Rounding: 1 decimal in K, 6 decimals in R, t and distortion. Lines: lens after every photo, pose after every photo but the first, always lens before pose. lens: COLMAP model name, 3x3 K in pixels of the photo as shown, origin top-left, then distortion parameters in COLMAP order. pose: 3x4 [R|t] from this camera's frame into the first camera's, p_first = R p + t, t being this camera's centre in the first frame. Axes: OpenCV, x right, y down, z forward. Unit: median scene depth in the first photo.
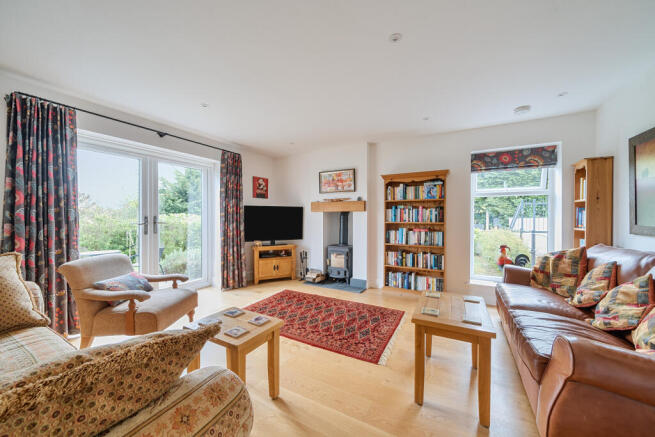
lens RADIAL K [[242.3, 0, 325.6], [0, 242.3, 218.8], [0, 0, 1]] dist [-0.001590, -0.000757]
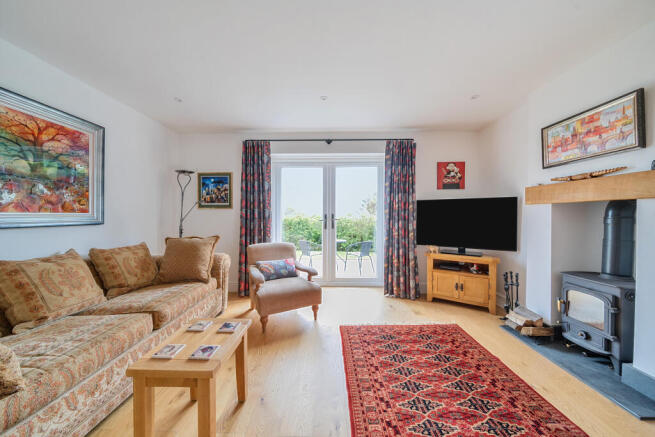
lens RADIAL K [[225.0, 0, 328.7], [0, 225.0, 217.7], [0, 0, 1]] dist [-0.002965, -0.000435]
pose [[0.475499, 0.009939, -0.879660, 0.194916], [-0.004981, 0.999951, 0.008606, -0.000925], [0.879702, 0.000289, 0.475525, 0.385669]]
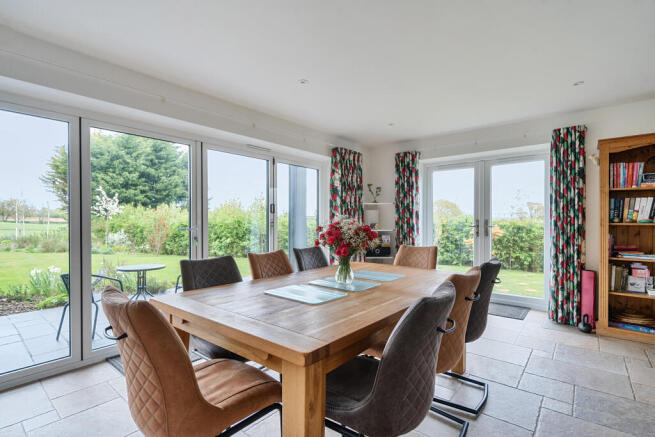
lens RADIAL K [[305.5, 0, 329.2], [0, 305.5, 223.0], [0, 0, 1]] dist [-0.003957, -0.000777]
pose [[-0.185963, 0.003782, -0.982549, 0.566491], [-0.003514, 0.999984, 0.004514, 0.001982], [0.982550, 0.004292, -0.185947, 0.483007]]
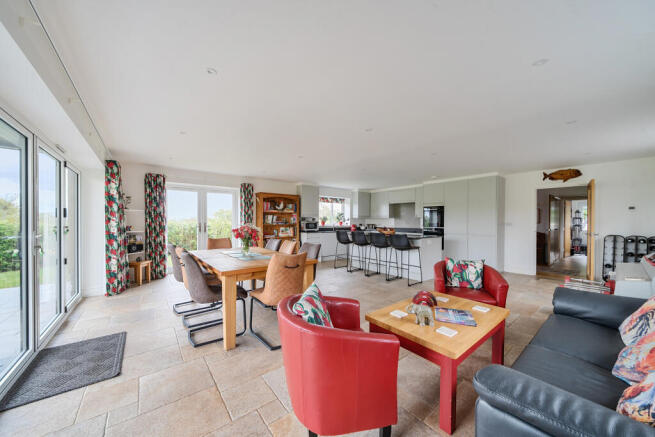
lens RADIAL K [[242.3, 0, 328.0], [0, 242.3, 220.0], [0, 0, 1]] dist [-0.001590, -0.000757]
pose [[0.928377, -0.003431, -0.371624, 0.675545], [-0.000743, 0.999938, -0.011088, -0.008191], [0.371639, 0.010570, 0.928317, -0.279770]]
